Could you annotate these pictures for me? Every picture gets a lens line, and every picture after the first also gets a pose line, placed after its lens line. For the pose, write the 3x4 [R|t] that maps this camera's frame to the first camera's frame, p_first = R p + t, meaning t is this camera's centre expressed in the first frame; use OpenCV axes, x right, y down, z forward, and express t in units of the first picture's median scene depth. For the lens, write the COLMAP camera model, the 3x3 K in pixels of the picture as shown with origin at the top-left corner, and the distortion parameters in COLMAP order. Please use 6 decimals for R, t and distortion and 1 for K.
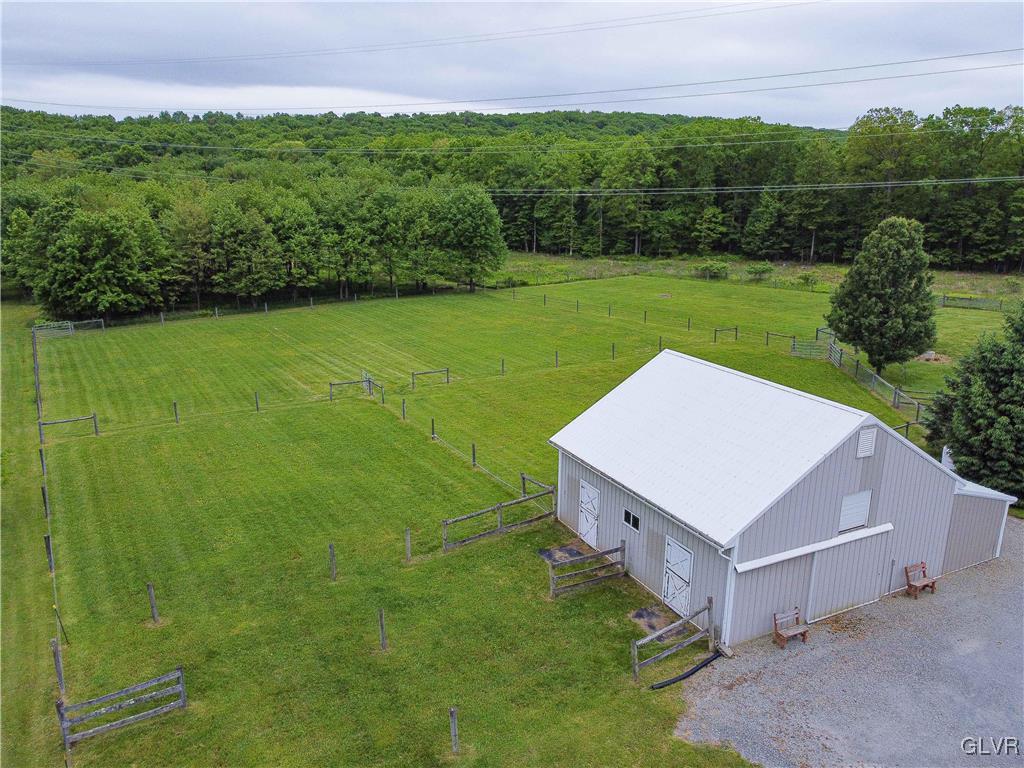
lens RADIAL K [[775.3, 0, 510.6], [0, 775.3, 384.3], [0, 0, 1]] dist [0.002603, -0.008632]
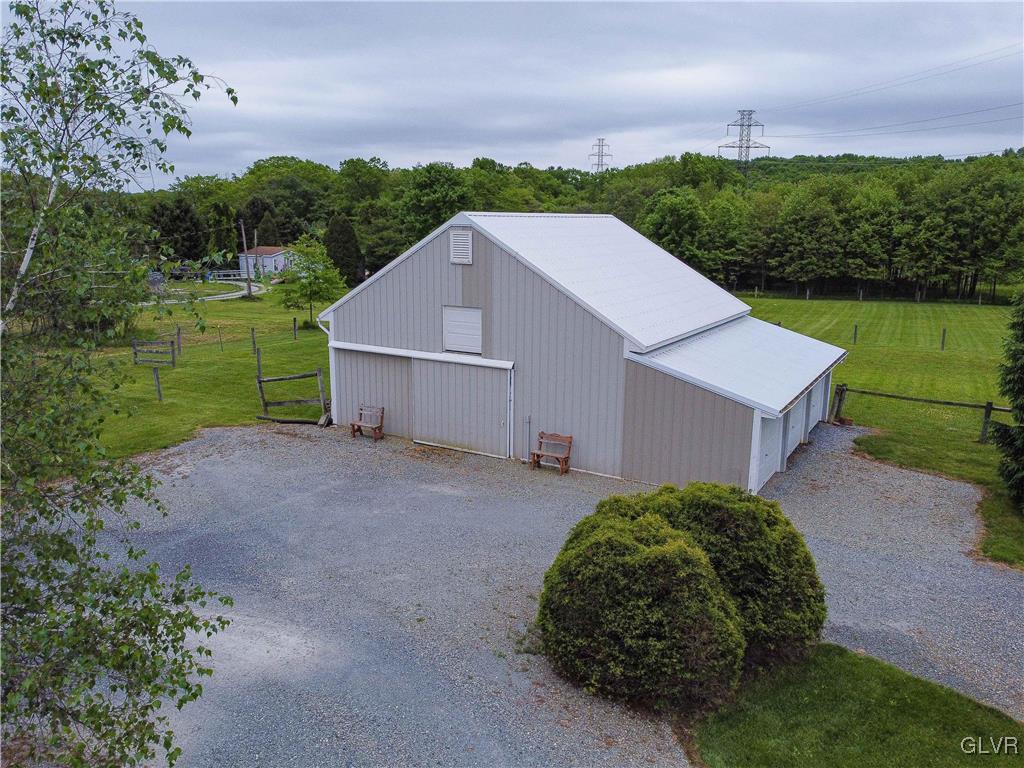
lens RADIAL K [[775.3, 0, 510.6], [0, 775.3, 384.3], [0, 0, 1]] dist [0.002603, -0.008632]
pose [[0.534336, 0.170436, -0.827911, 0.248065], [-0.222795, 0.973223, 0.056558, 0.033126], [0.815382, 0.154234, 0.558000, 0.114390]]
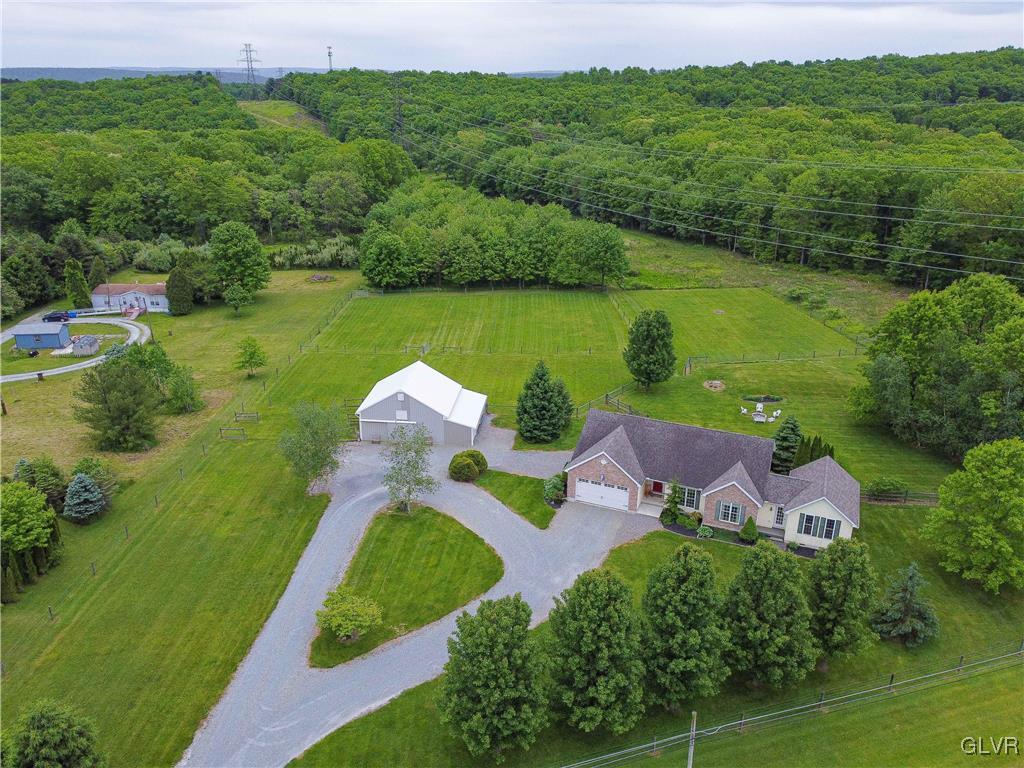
lens RADIAL K [[775.3, 0, 510.6], [0, 775.3, 384.3], [0, 0, 1]] dist [0.002603, -0.008632]
pose [[0.843522, 0.190458, -0.502192, 0.549835], [-0.138799, 0.980554, 0.138741, -0.114619], [0.518850, -0.047327, 0.853554, -0.379798]]
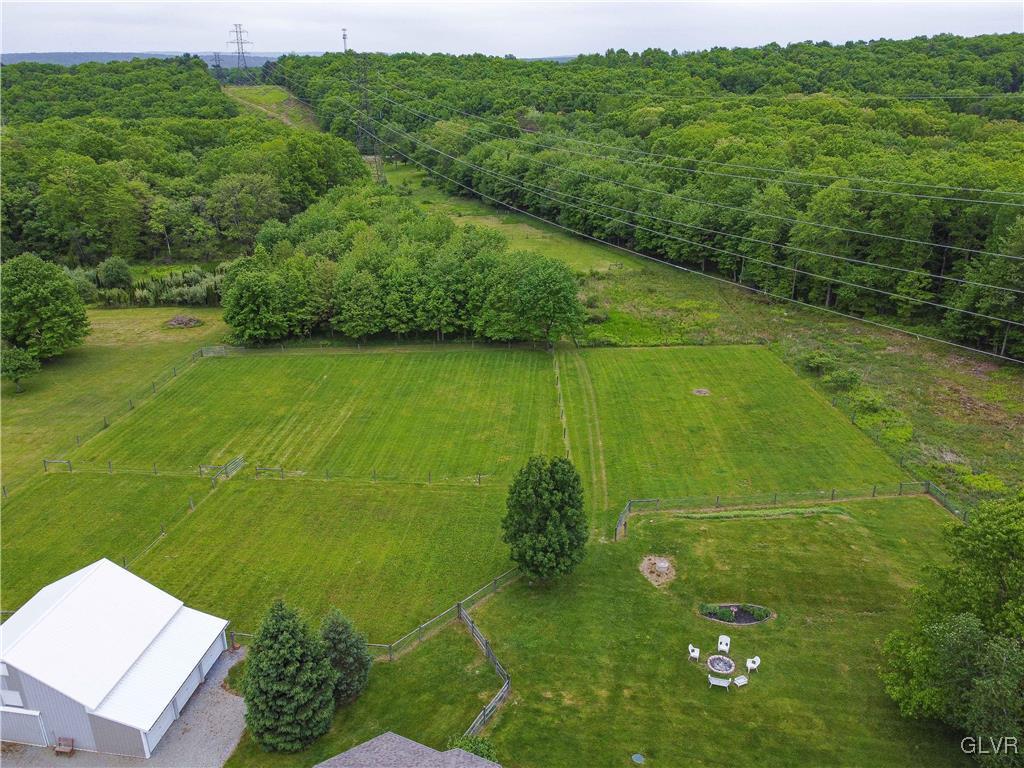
lens RADIAL K [[775.3, 0, 510.6], [0, 775.3, 384.3], [0, 0, 1]] dist [0.002603, -0.008632]
pose [[0.819640, 0.212299, -0.532089, 0.469684], [-0.147883, 0.975729, 0.161506, -0.221024], [0.553462, -0.053690, 0.831142, 0.028016]]
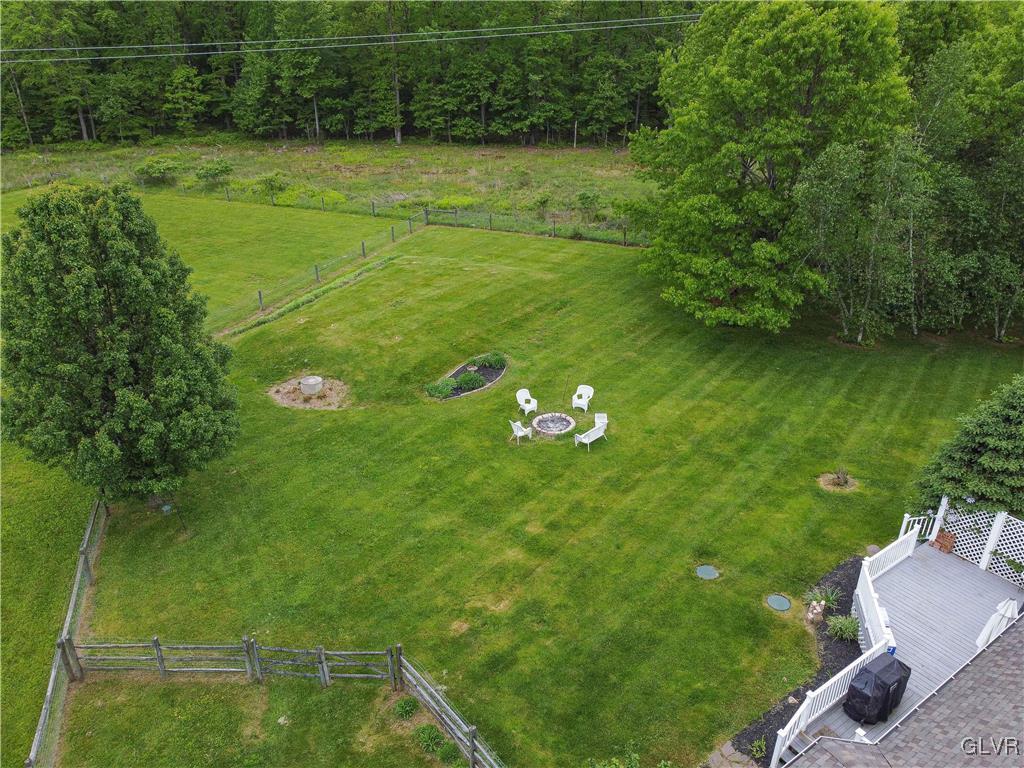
lens RADIAL K [[775.3, 0, 510.6], [0, 775.3, 384.3], [0, 0, 1]] dist [0.002603, -0.008632]
pose [[0.897569, -0.195786, 0.395016, 0.240187], [0.116103, 0.969327, 0.216624, -0.079195], [-0.425311, -0.148572, 0.892769, 0.229486]]
